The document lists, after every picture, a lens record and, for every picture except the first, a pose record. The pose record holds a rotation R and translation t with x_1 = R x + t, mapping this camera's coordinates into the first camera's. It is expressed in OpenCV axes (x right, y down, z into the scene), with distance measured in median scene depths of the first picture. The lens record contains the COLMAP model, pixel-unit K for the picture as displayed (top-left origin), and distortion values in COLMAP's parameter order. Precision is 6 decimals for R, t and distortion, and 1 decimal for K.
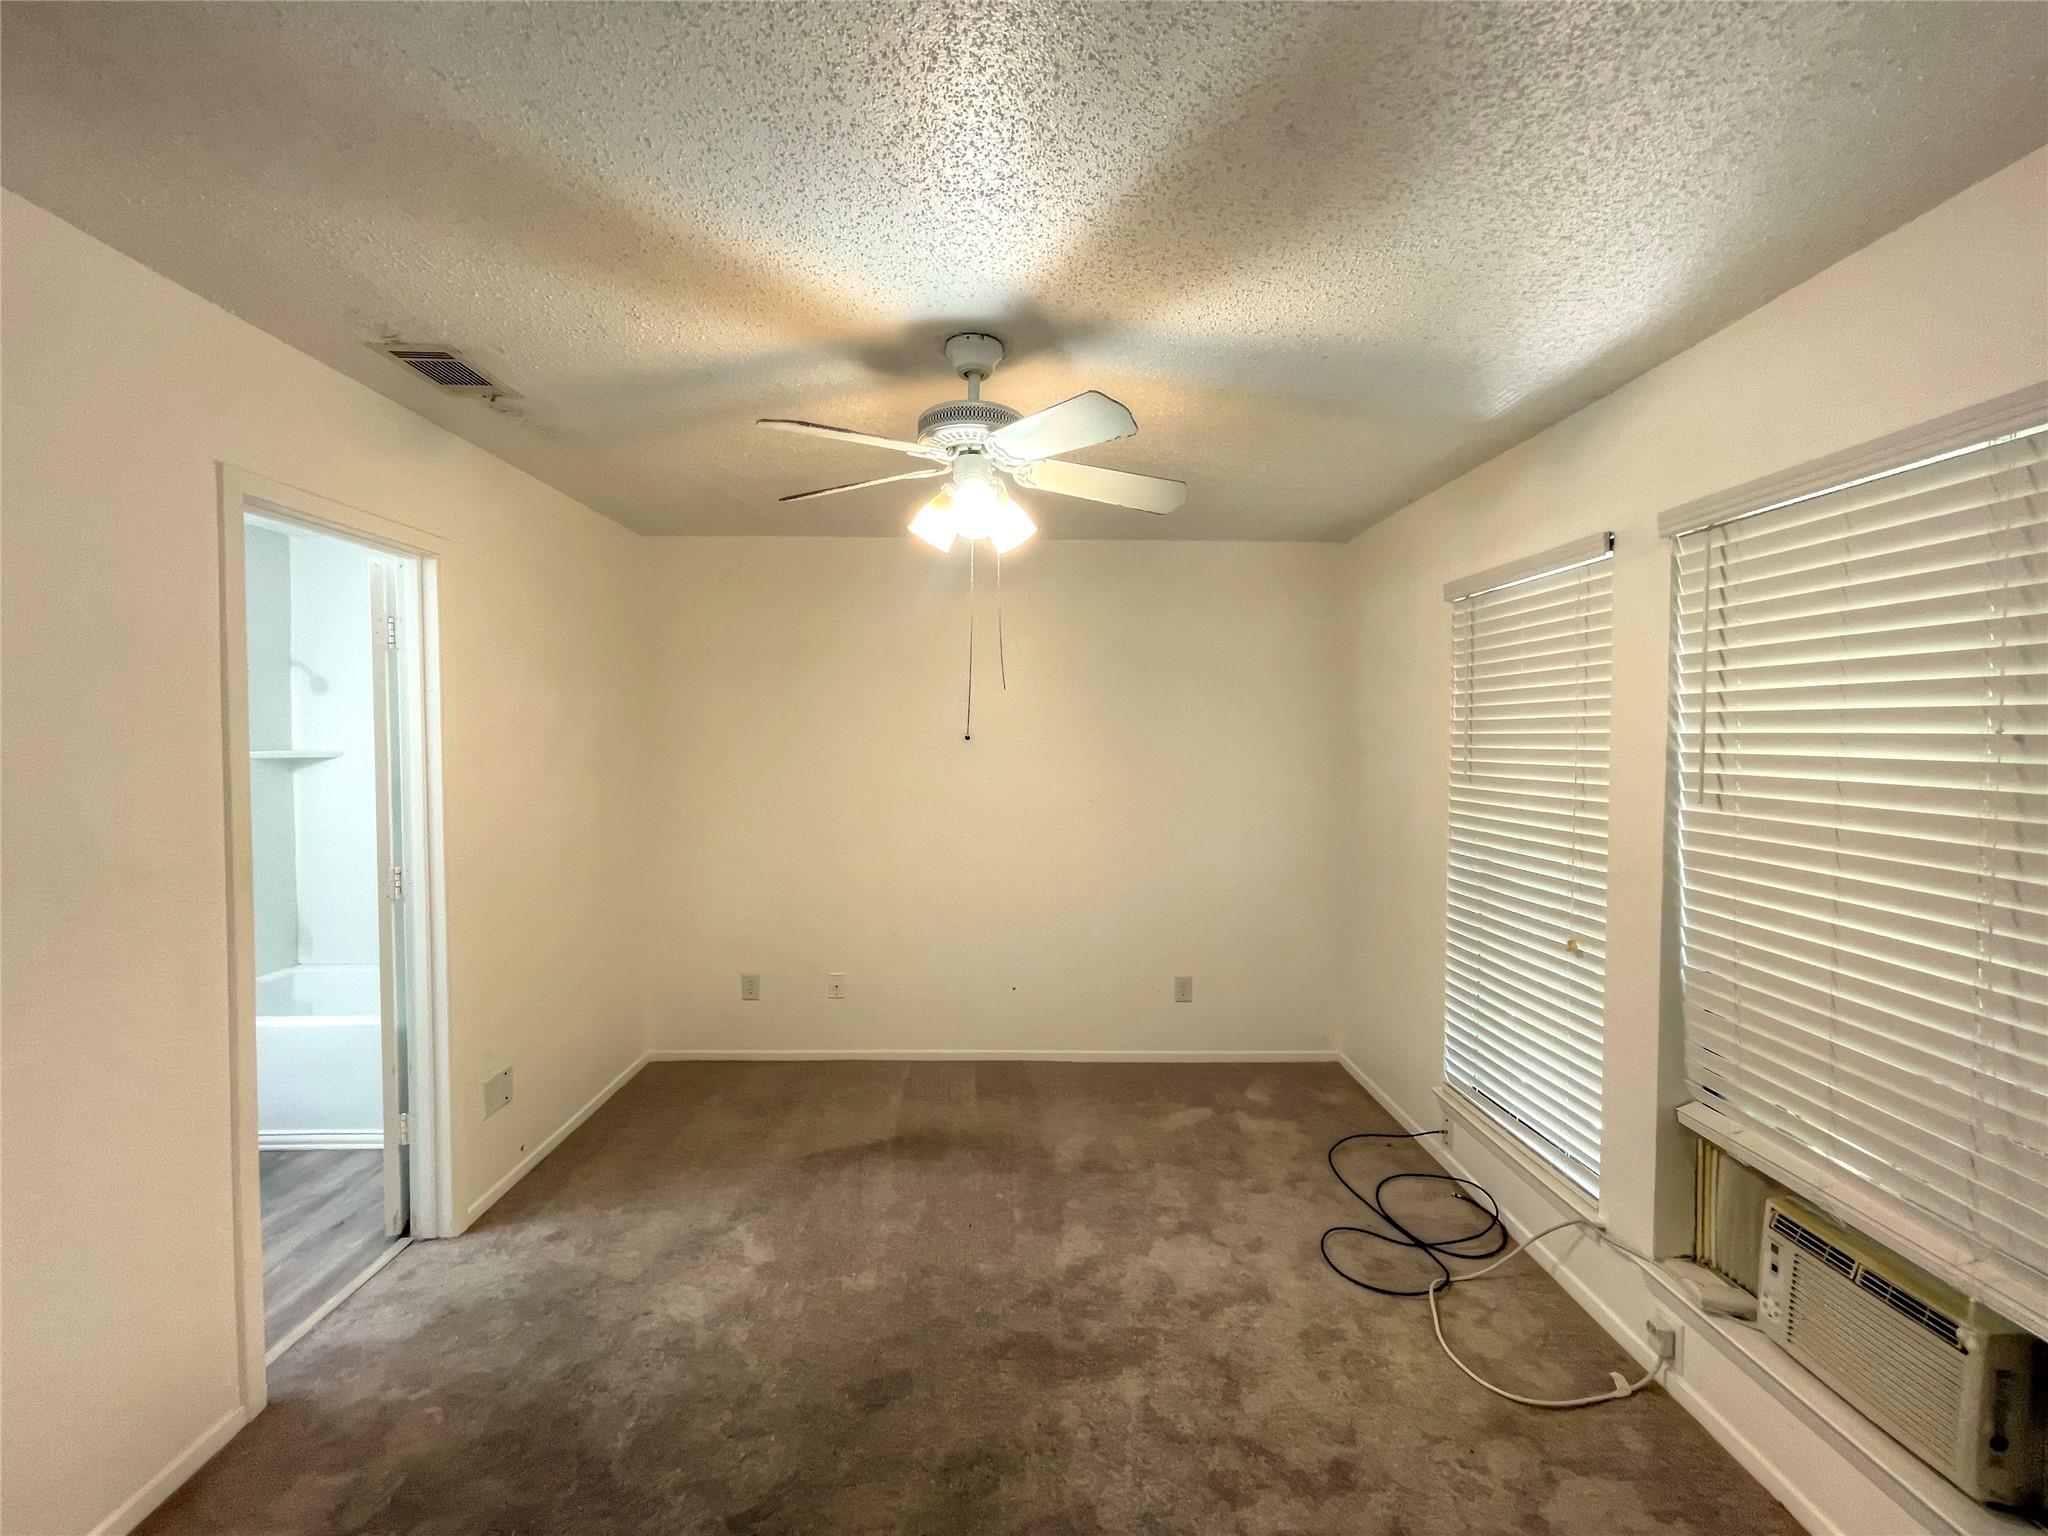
lens RADIAL K [[817.4, 0, 1024.1], [0, 817.4, 808.6], [0, 0, 1]] dist [-0.000180, -0.000068]
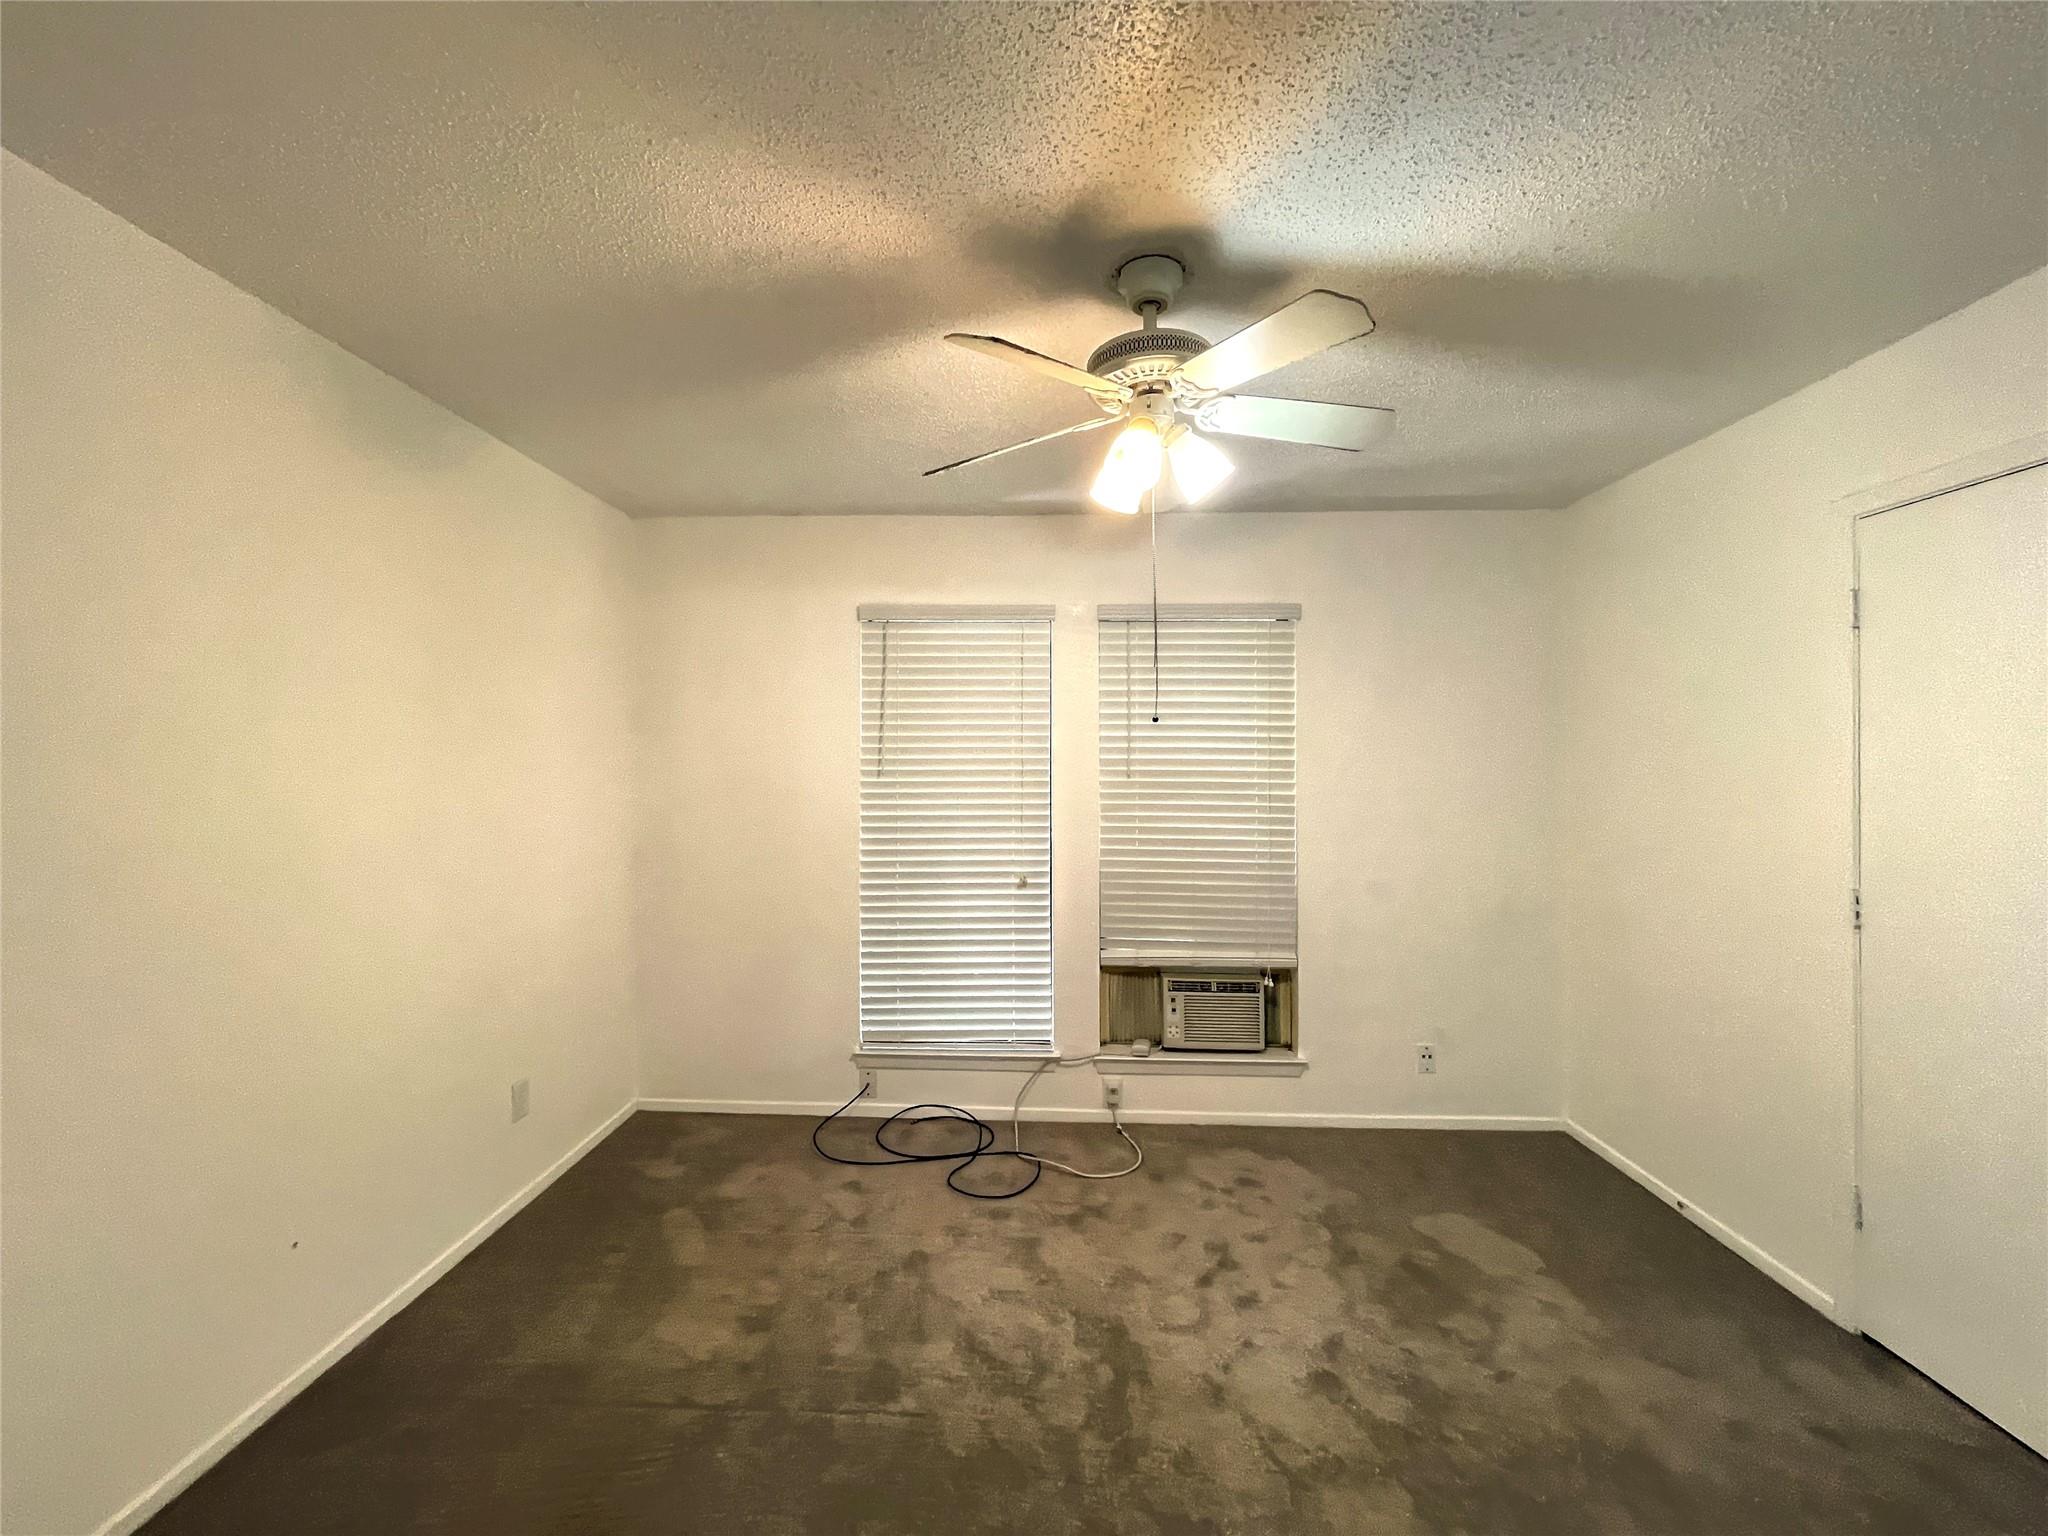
lens RADIAL K [[833.1, 0, 1023.3], [0, 833.1, 758.0], [0, 0, 1]] dist [0.000312, 0.000000]
pose [[0.042175, 0.009651, 0.999064, -0.856457], [0.074276, 0.997156, -0.012768, -0.035052], [-0.996346, 0.074745, 0.041338, 0.950772]]
